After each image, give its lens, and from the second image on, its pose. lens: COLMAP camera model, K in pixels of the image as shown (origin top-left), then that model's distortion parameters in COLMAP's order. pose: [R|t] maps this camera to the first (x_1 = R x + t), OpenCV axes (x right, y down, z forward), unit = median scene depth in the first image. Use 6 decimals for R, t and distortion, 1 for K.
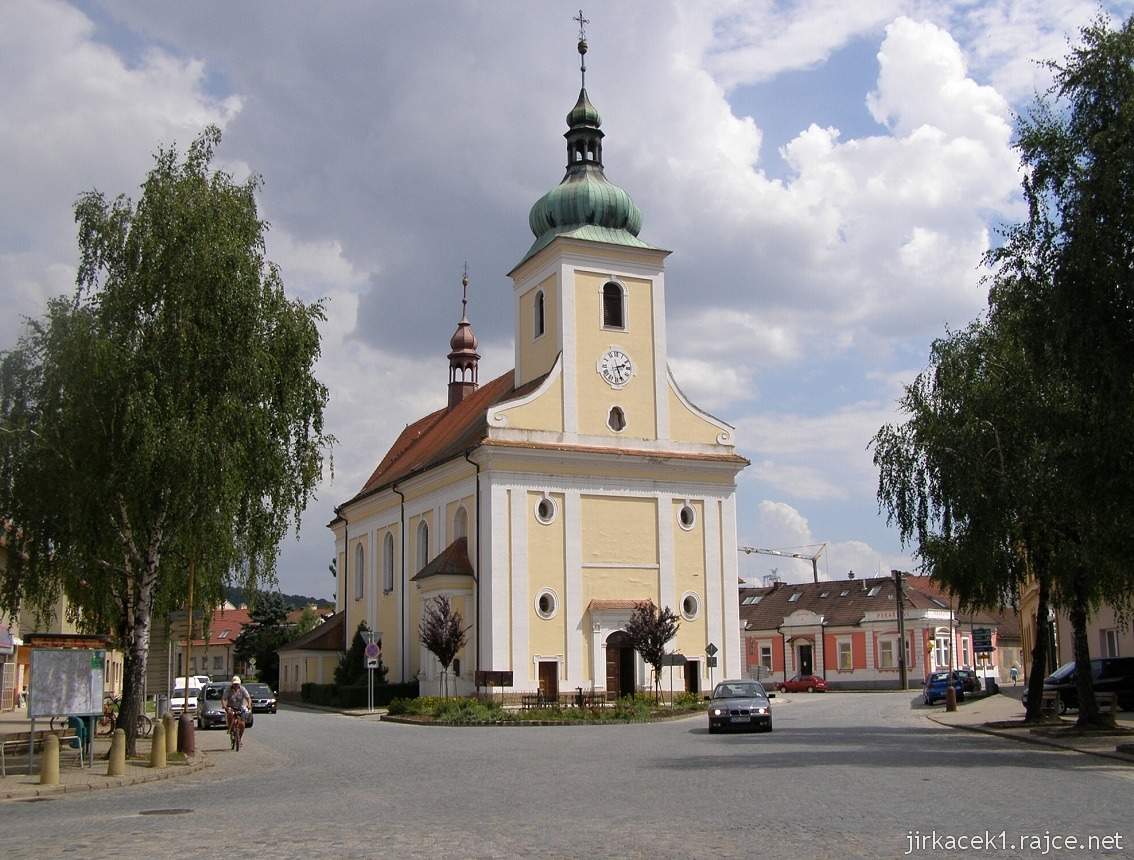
lens RADIAL K [[1322.2, 0, 567.0], [0, 1322.2, 430.0], [0, 0, 1]] dist [0.000637, -0.000016]
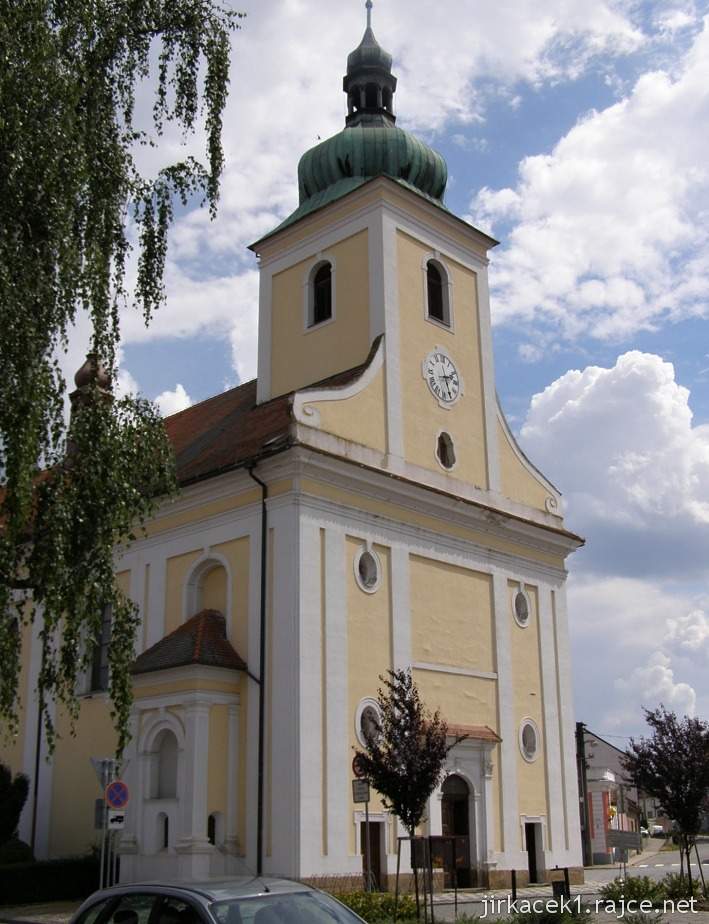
lens RADIAL K [[1116.0, 0, 353.9], [0, 1116.0, 486.9], [0, 0, 1]] dist [-0.051552, 0.007496]
pose [[0.935516, 0.108248, 0.336293, -0.191736], [-0.061990, 0.987430, -0.145394, 0.093884], [-0.347804, 0.115171, 0.930466, 0.492344]]
